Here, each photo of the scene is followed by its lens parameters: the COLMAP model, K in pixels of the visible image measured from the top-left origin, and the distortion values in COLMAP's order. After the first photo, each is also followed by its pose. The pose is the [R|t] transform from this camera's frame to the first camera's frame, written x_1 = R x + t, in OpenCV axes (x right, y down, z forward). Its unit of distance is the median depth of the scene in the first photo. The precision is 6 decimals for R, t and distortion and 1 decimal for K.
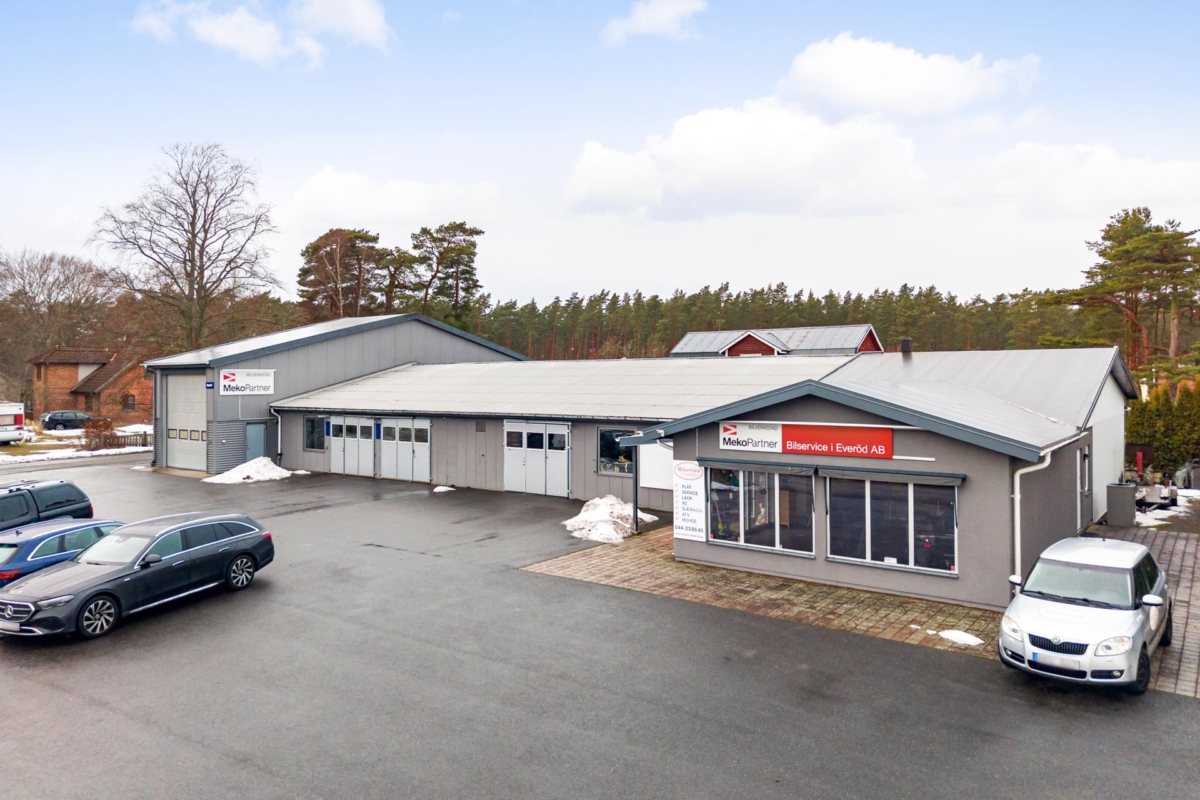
lens RADIAL K [[819.4, 0, 592.1], [0, 819.4, 380.6], [0, 0, 1]] dist [0.040545, -0.001184]
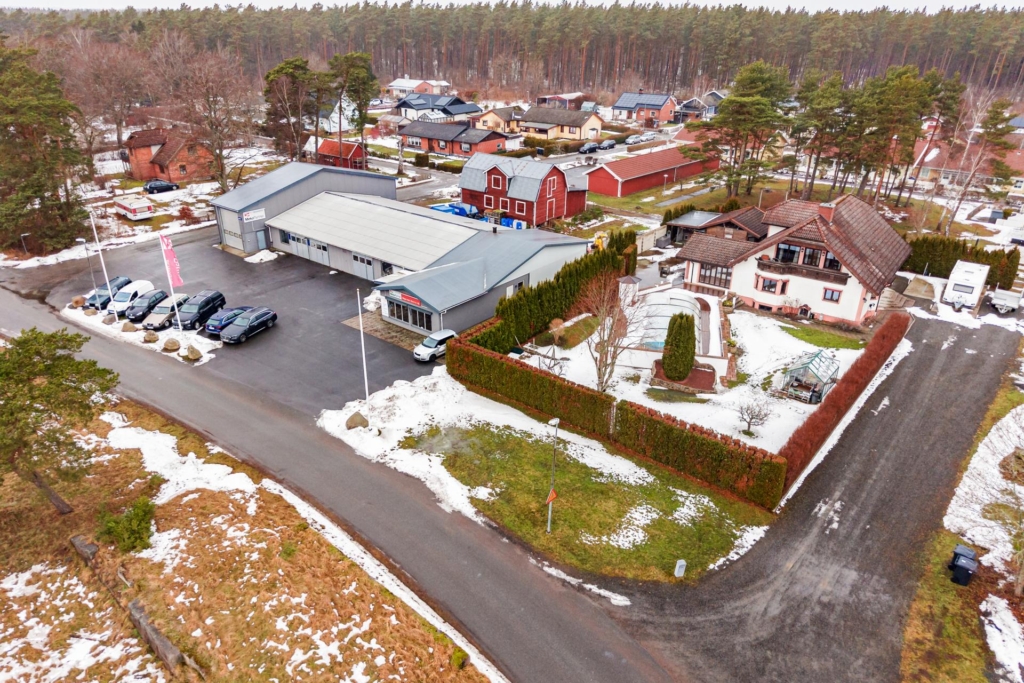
lens RADIAL K [[687.8, 0, 512.0], [0, 687.8, 341.5], [0, 0, 1]] dist [0.026012, -0.003746]
pose [[0.999402, 0.023761, -0.025124, 0.431027], [-0.010868, 0.905538, 0.424127, -0.576762], [0.032828, -0.423600, 0.905254, -1.047419]]
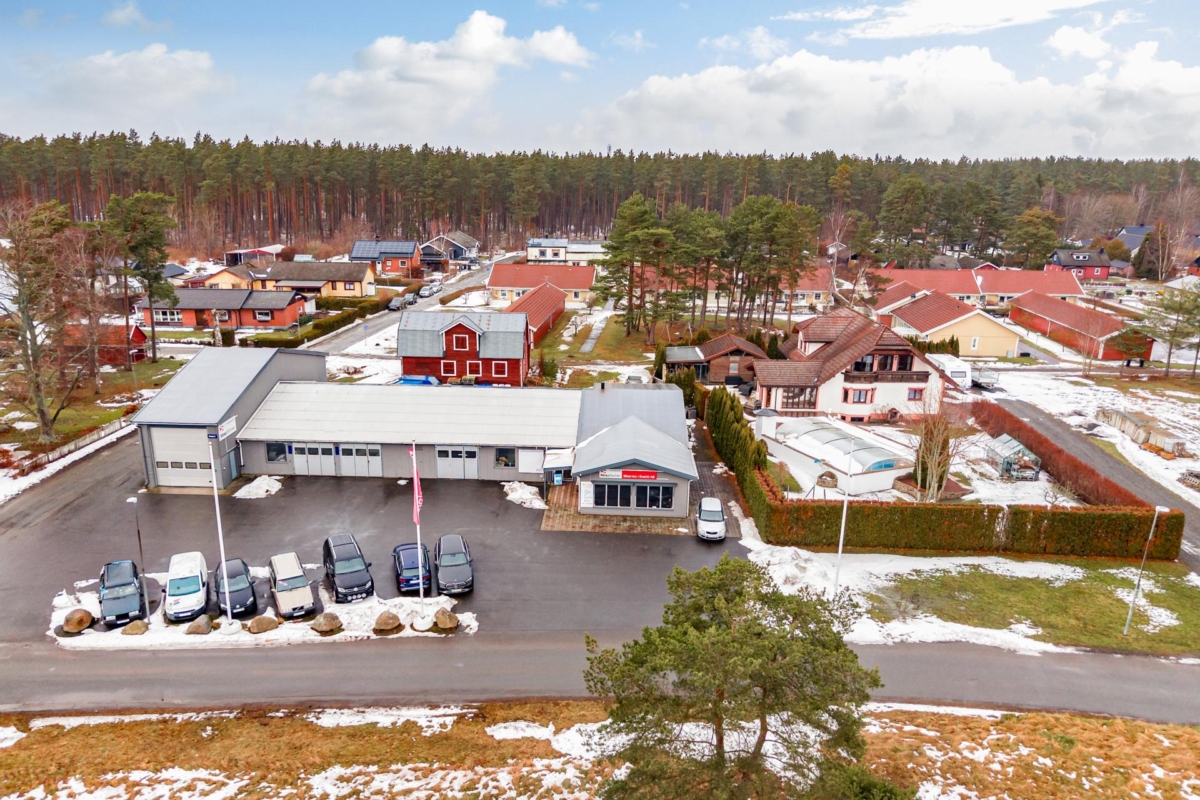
lens RADIAL K [[839.3, 0, 574.7], [0, 839.3, 419.1], [0, 0, 1]] dist [0.061366, -0.066521]
pose [[0.826158, -0.149261, 0.543309, -0.803276], [-0.012301, 0.959265, 0.282239, -0.511259], [-0.563305, -0.239857, 0.790668, -0.674454]]
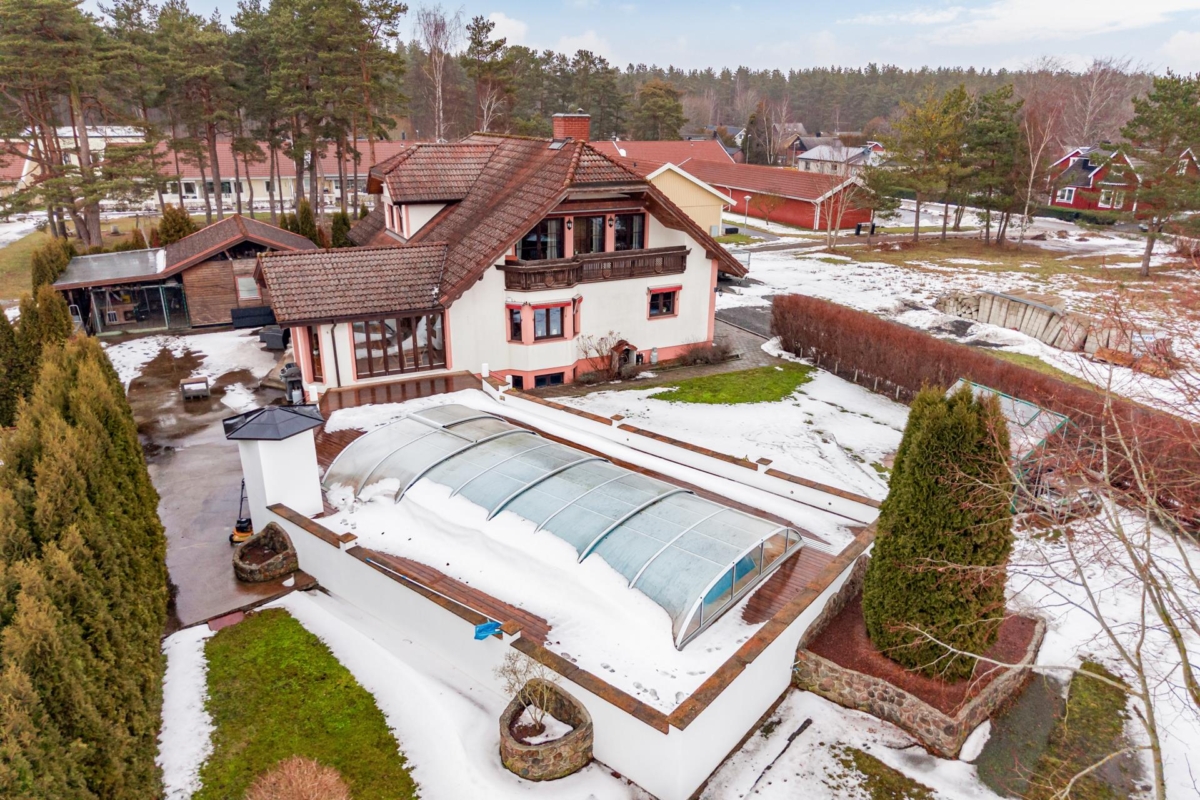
lens RADIAL K [[784.3, 0, 598.9], [0, 784.3, 421.4], [0, 0, 1]] dist [0.047065, -0.000563]
pose [[0.470867, -0.317076, 0.823254, 0.363175], [-0.009523, 0.931297, 0.364135, -0.149284], [-0.882153, -0.179300, 0.435498, 0.264225]]
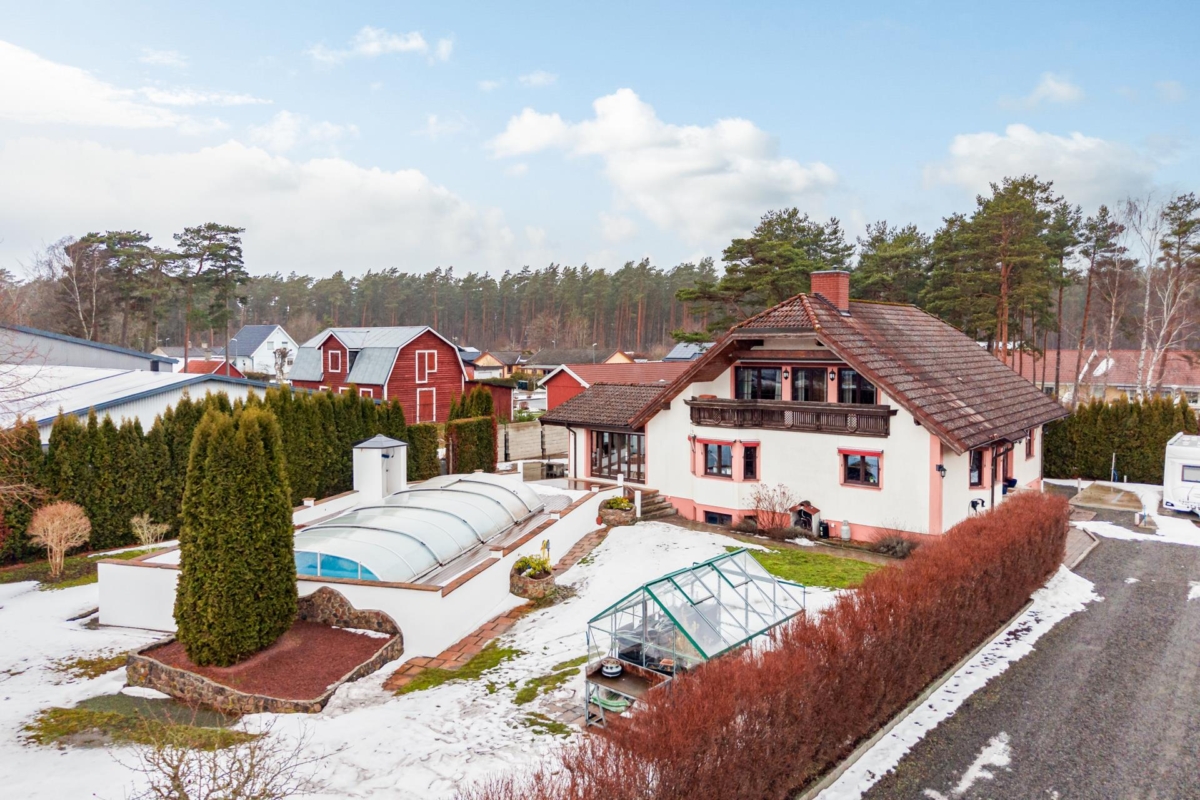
lens RADIAL K [[806.0, 0, 600.0], [0, 806.0, 400.0], [0, 0, 1]] dist [0.026012, -0.003746]
pose [[0.996970, 0.005787, -0.077575, 1.003516], [-0.000163, 0.997383, 0.072306, -0.069904], [0.077790, -0.072074, 0.994361, -0.183024]]
